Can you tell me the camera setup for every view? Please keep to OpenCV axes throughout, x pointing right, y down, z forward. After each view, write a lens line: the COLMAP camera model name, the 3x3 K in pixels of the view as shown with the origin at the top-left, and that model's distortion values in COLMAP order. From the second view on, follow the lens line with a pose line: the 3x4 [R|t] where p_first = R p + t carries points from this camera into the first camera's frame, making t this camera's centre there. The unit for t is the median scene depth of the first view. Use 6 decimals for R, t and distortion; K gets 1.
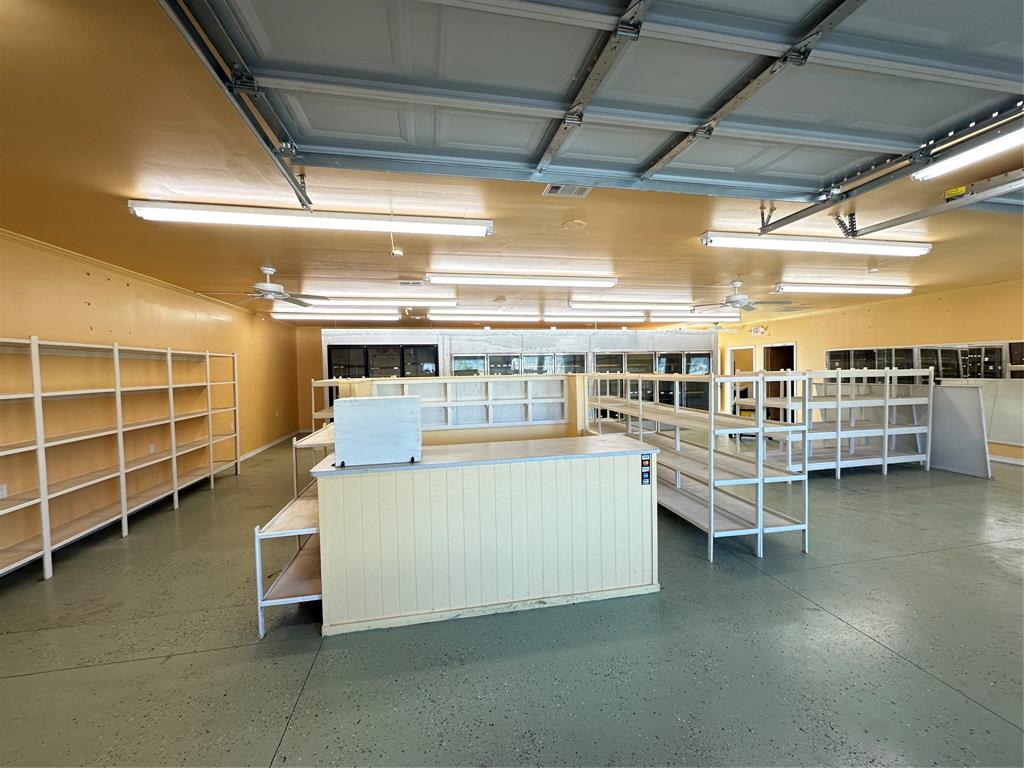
lens RADIAL K [[411.3, 0, 510.5], [0, 411.3, 382.4], [0, 0, 1]] dist [-0.004135, 0.000654]
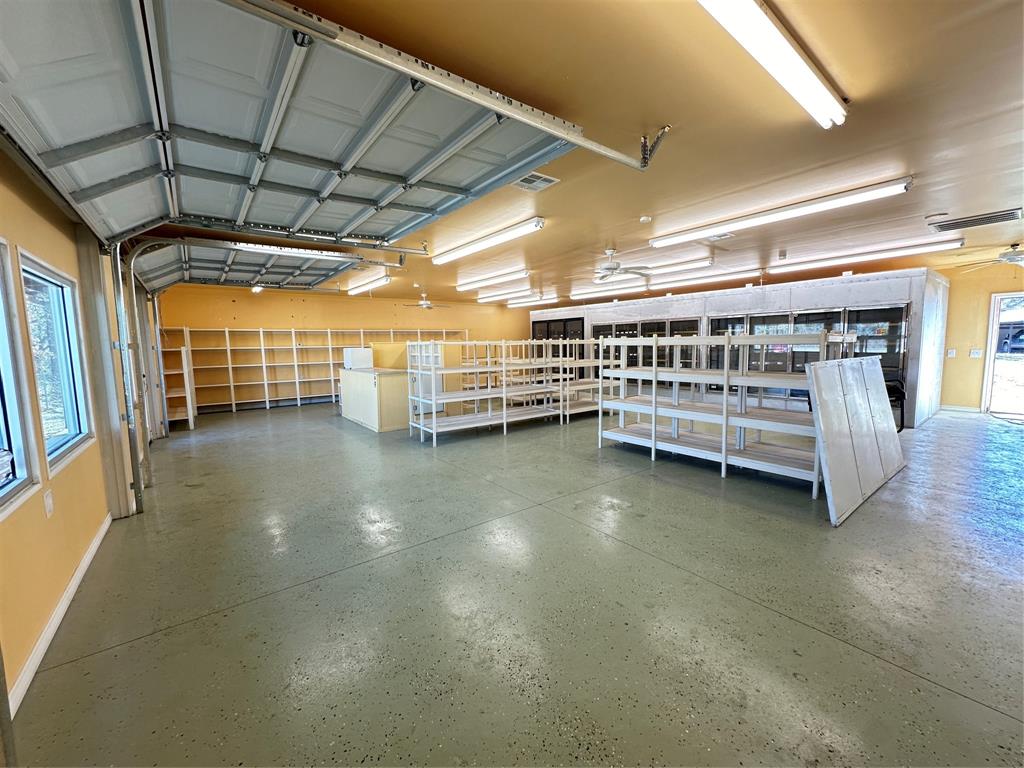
lens RADIAL K [[411.3, 0, 514.4], [0, 411.3, 385.5], [0, 0, 1]] dist [-0.004135, 0.000654]
pose [[0.451508, 0.101384, -0.886489, 0.954202], [-0.015777, 0.994275, 0.105676, -0.010831], [0.892128, -0.033728, 0.450523, 0.219279]]
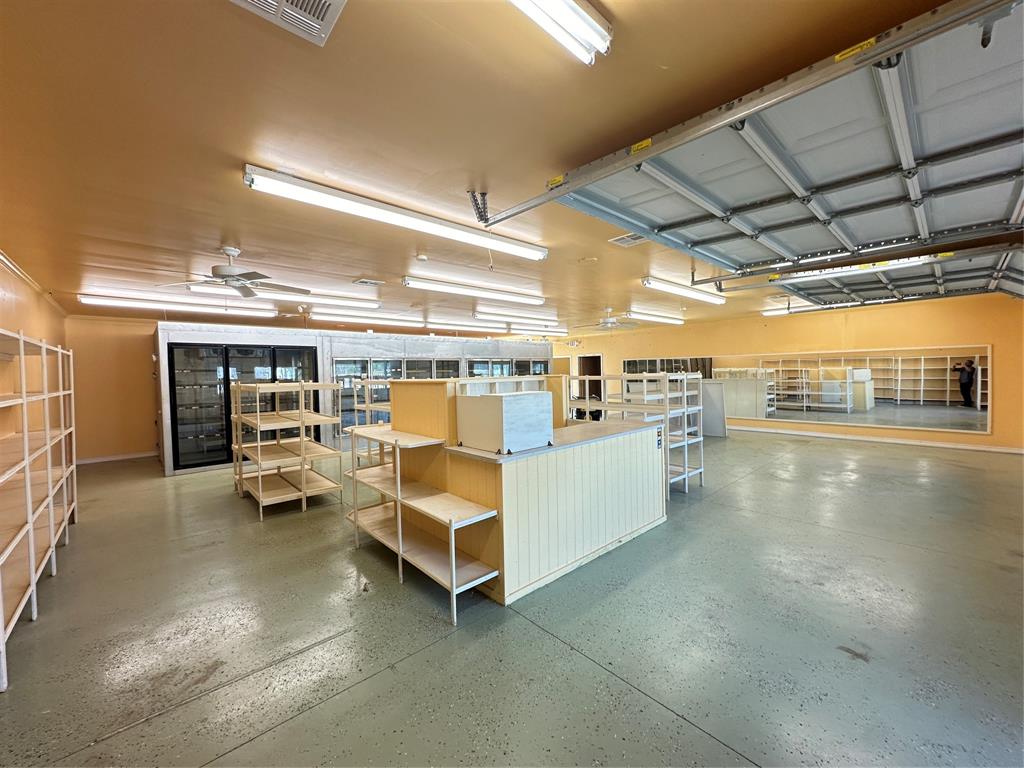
lens RADIAL K [[411.3, 0, 515.7], [0, 411.3, 381.0], [0, 0, 1]] dist [-0.004135, 0.000654]
pose [[0.851271, -0.010681, 0.524618, -0.294374], [0.021332, 0.999671, -0.014260, 0.006014], [-0.524293, 0.023330, 0.851219, 0.004624]]
